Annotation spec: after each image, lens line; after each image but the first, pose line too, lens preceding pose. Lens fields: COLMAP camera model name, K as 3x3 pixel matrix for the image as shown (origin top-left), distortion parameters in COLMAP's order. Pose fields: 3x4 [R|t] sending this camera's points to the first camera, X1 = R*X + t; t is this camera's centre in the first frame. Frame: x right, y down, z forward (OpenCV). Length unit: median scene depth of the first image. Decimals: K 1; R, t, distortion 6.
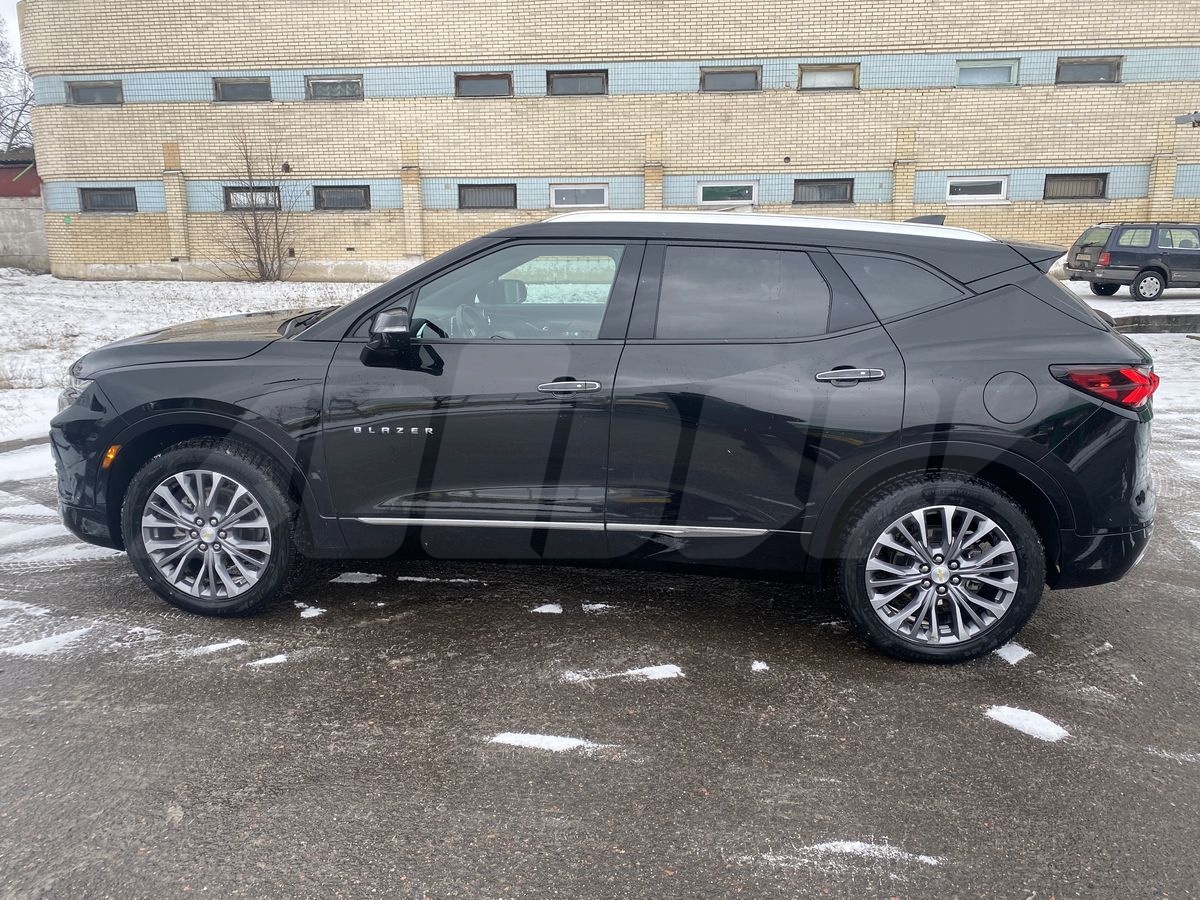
lens RADIAL K [[909.7, 0, 596.4], [0, 909.7, 443.5], [0, 0, 1]] dist [-0.002620, 0.002576]
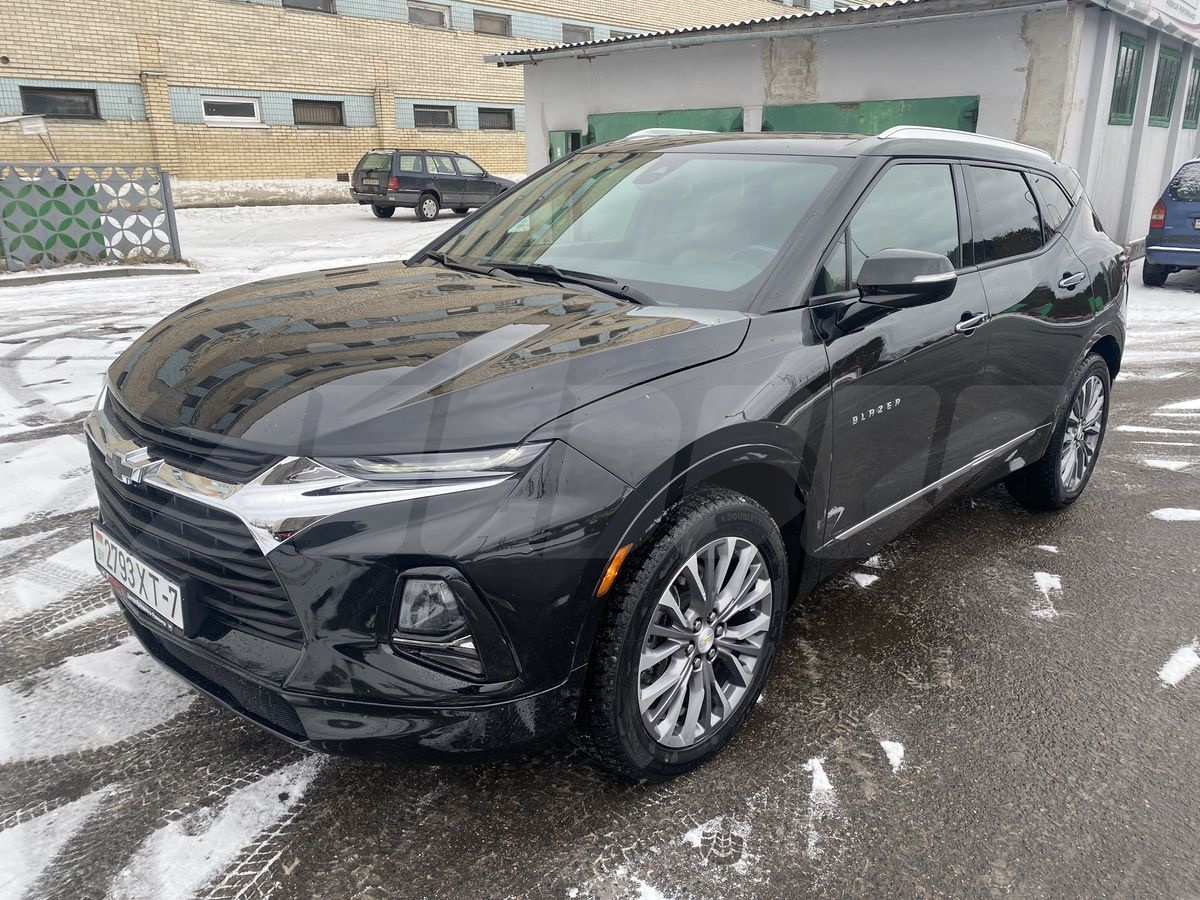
lens RADIAL K [[909.7, 0, 598.8], [0, 909.7, 441.2], [0, 0, 1]] dist [-0.002620, 0.002576]
pose [[0.606485, -0.223301, 0.763094, -0.181226], [0.165186, 0.974198, 0.153791, -0.027880], [-0.777746, 0.032780, 0.627723, 0.129382]]
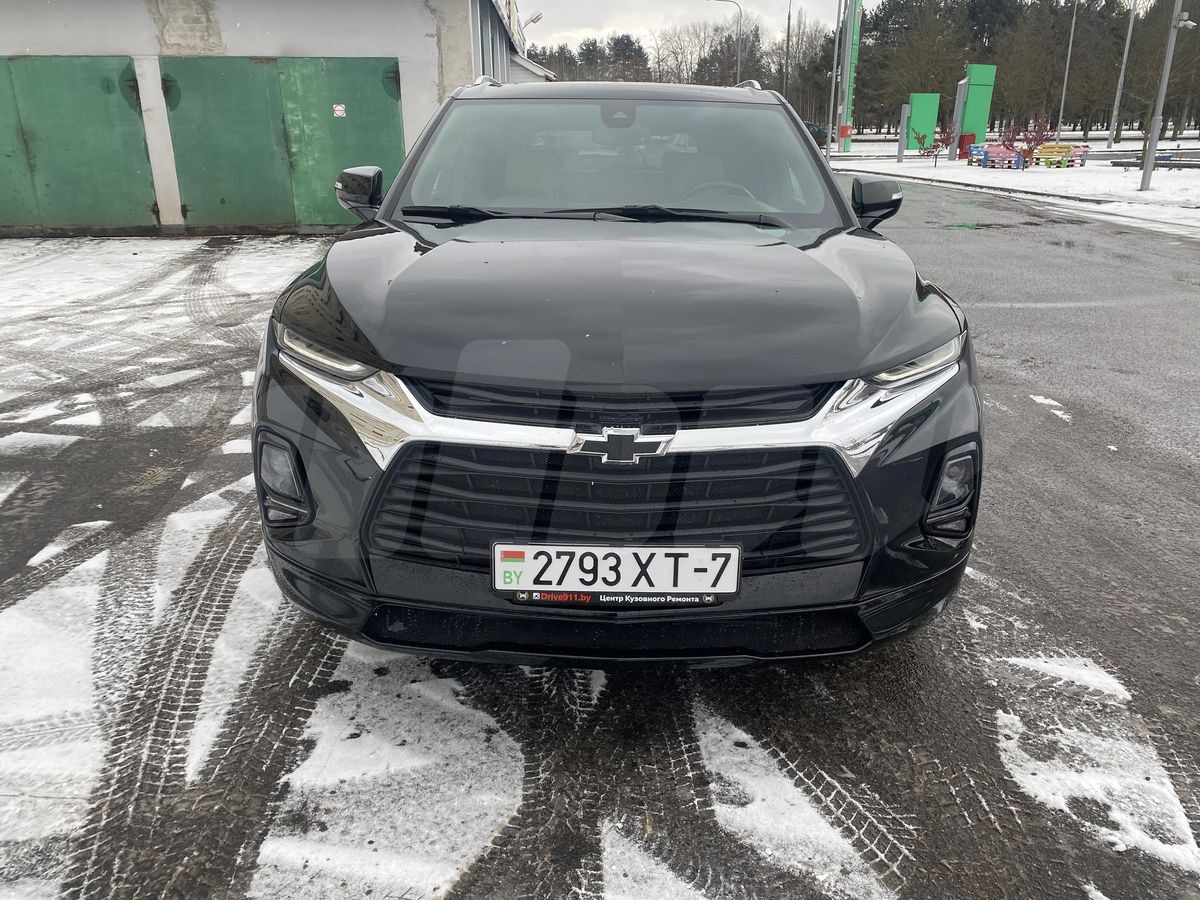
lens RADIAL K [[909.7, 0, 595.9], [0, 909.7, 448.3], [0, 0, 1]] dist [-0.002620, 0.002576]
pose [[-0.108415, -0.322327, 0.940400, -0.223832], [0.208235, 0.917626, 0.338527, -0.051388], [-0.972052, 0.232526, -0.032365, 0.250818]]
